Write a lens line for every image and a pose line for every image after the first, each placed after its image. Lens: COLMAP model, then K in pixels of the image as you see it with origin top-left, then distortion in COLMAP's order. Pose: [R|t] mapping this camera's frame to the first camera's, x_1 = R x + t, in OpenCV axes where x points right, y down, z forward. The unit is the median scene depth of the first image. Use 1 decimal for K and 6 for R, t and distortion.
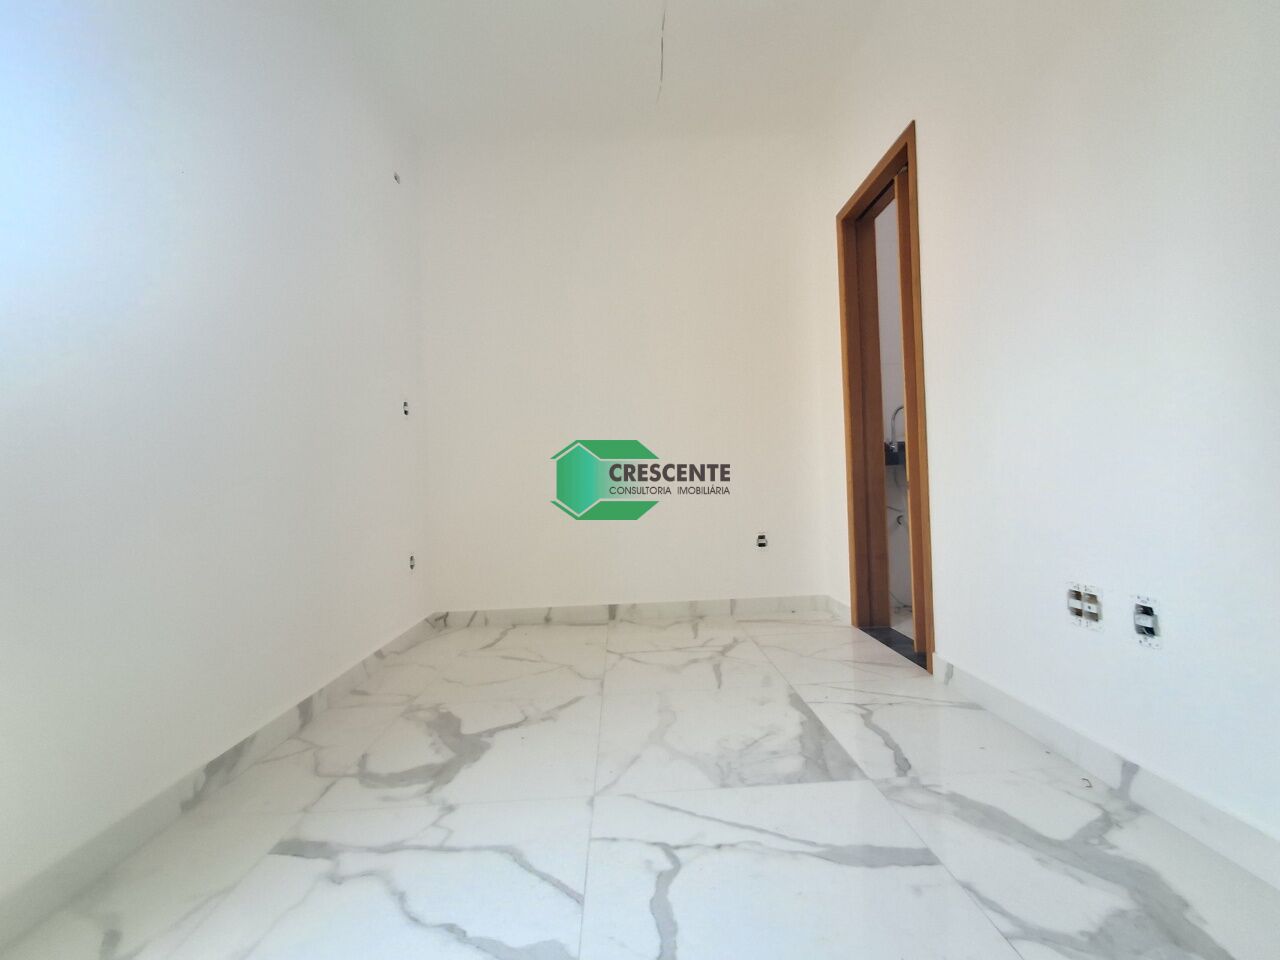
lens RADIAL K [[581.7, 0, 637.9], [0, 581.7, 489.5], [0, 0, 1]] dist [0.002367, 0.000076]
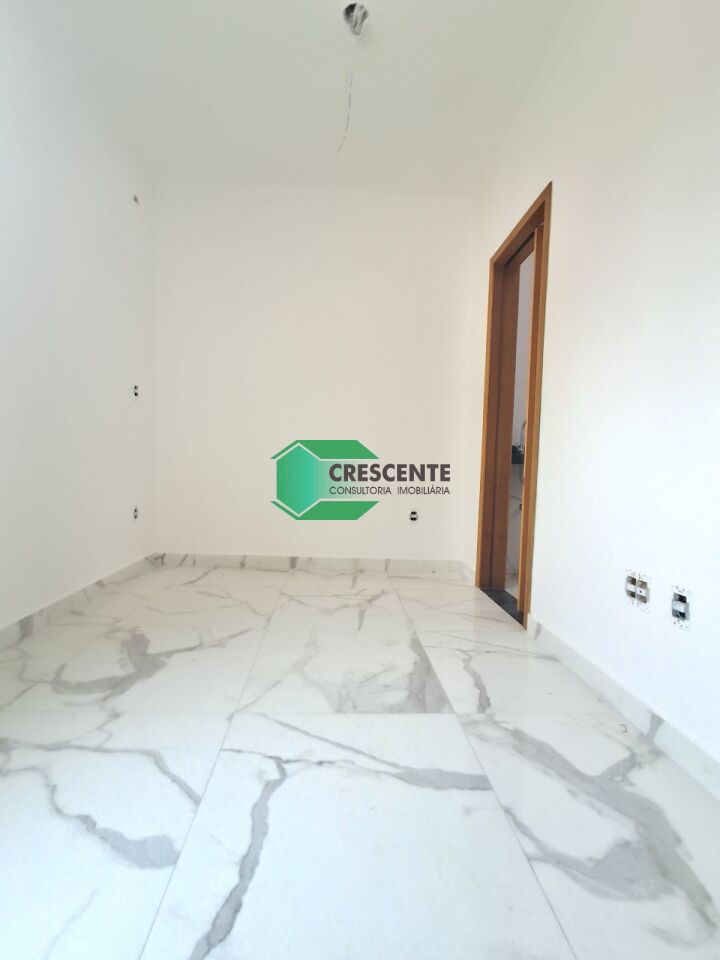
lens RADIAL K [[441.9, 0, 348.7], [0, 441.9, 490.6], [0, 0, 1]] dist [-0.008552, 0.011552]
pose [[0.997302, 0.071799, 0.015275, 0.111813], [-0.072497, 0.996034, 0.051573, -0.014214], [-0.011511, -0.052542, 0.998552, 0.069743]]
